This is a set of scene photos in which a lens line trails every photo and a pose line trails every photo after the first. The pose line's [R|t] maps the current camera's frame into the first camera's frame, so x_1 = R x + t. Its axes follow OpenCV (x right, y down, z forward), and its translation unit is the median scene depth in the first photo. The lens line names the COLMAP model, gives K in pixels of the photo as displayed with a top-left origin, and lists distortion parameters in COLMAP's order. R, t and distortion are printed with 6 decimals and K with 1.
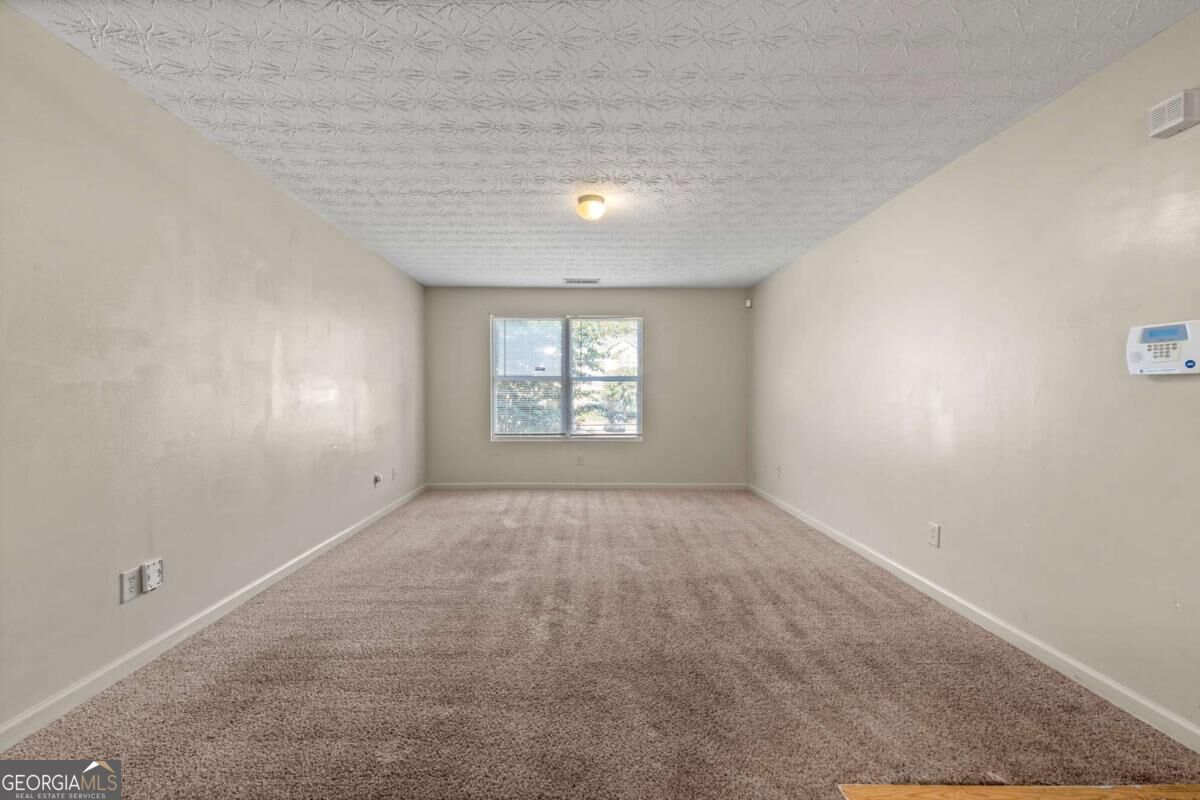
lens RADIAL K [[489.3, 0, 592.4], [0, 489.3, 399.9], [0, 0, 1]] dist [0.001360, -0.000137]
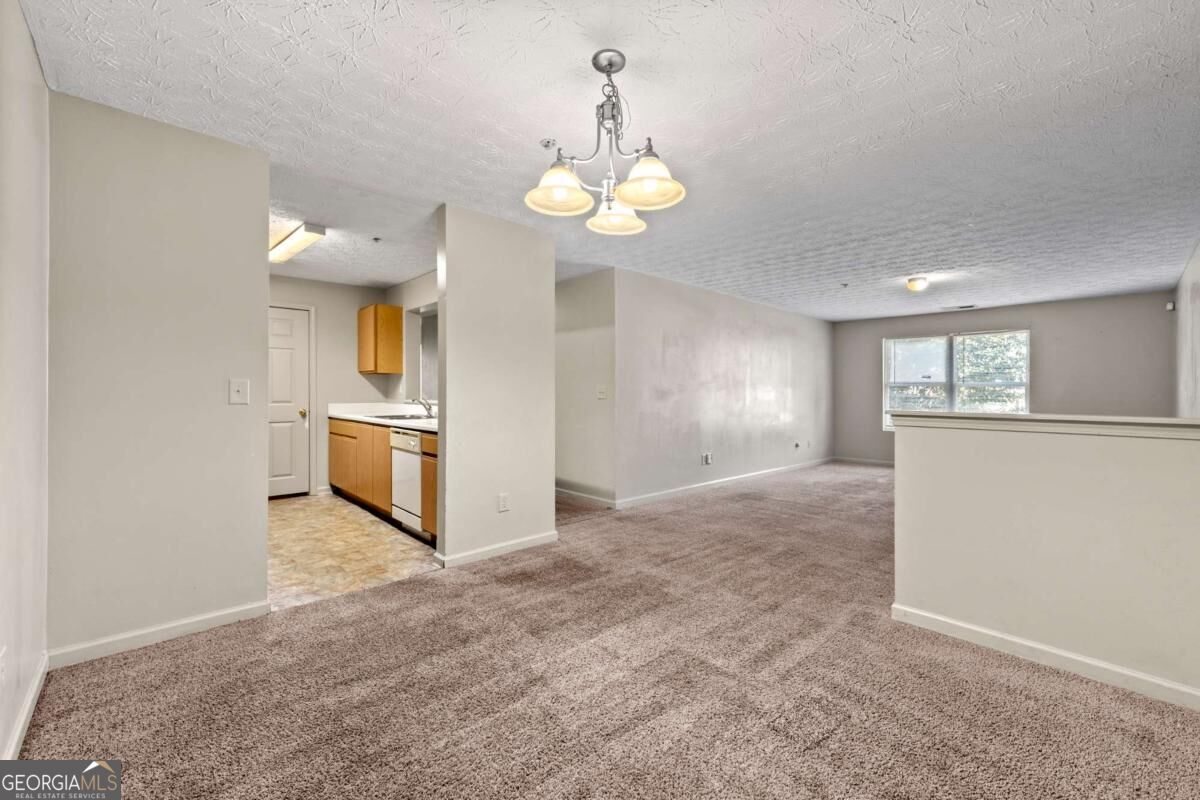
lens RADIAL K [[489.3, 0, 618.5], [0, 489.3, 400.4], [0, 0, 1]] dist [0.001360, -0.000137]
pose [[0.681459, 0.019020, -0.731609, 0.507378], [-0.017651, 0.999799, 0.009551, 0.001038], [0.731643, 0.006405, 0.681658, -0.825580]]
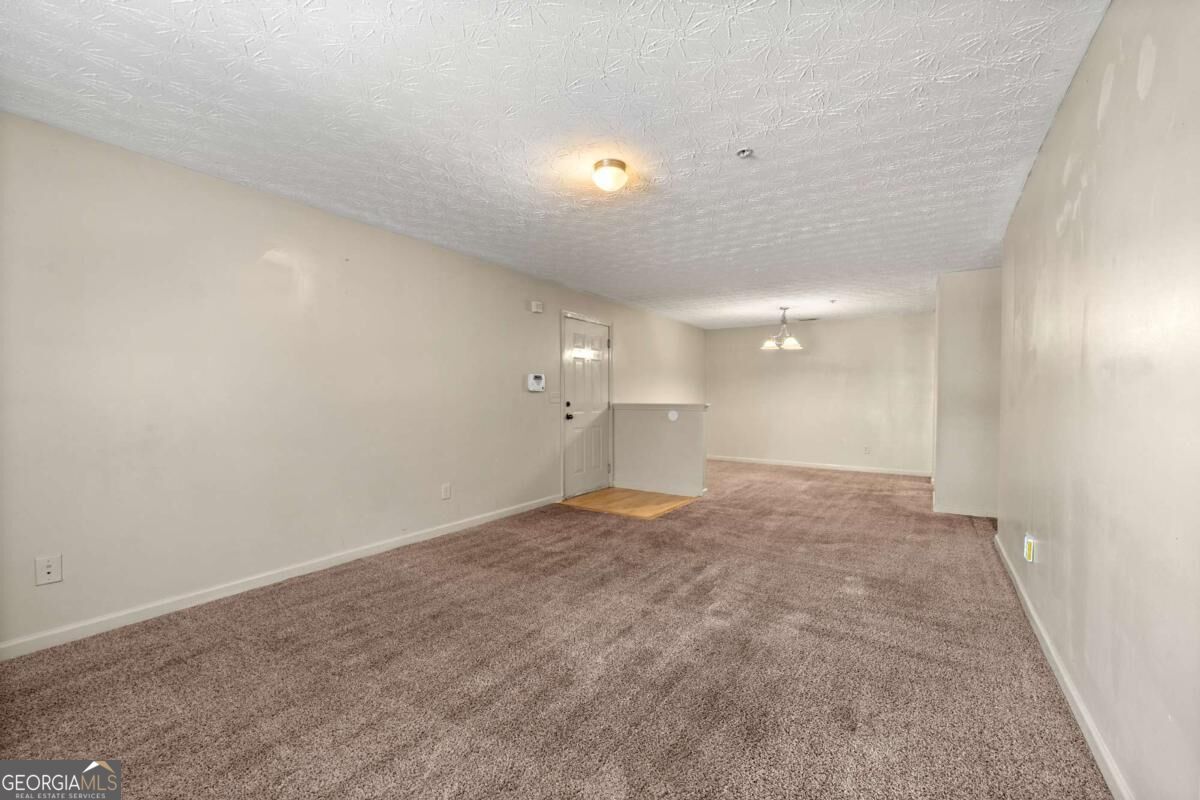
lens RADIAL K [[489.3, 0, 603.8], [0, 489.3, 396.3], [0, 0, 1]] dist [0.001360, -0.000137]
pose [[-0.822889, -0.001799, 0.568199, -0.455040], [0.006664, 0.999896, 0.012818, -0.027375], [-0.568163, 0.014334, -0.822791, 1.625432]]
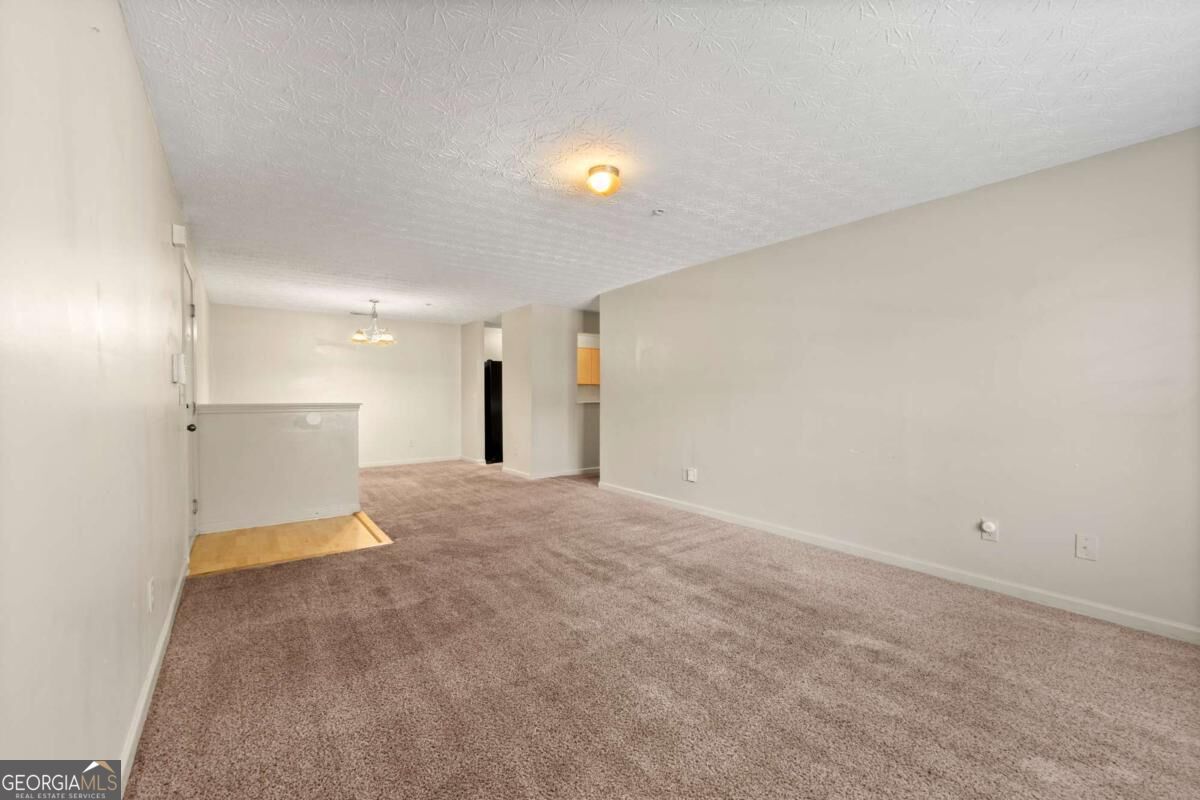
lens RADIAL K [[489.3, 0, 609.2], [0, 489.3, 397.8], [0, 0, 1]] dist [0.001360, -0.000137]
pose [[-0.804839, 0.002723, -0.593488, 0.483407], [-0.010186, 0.999779, 0.018401, -0.027036], [0.593406, 0.020855, -0.804633, 1.630279]]
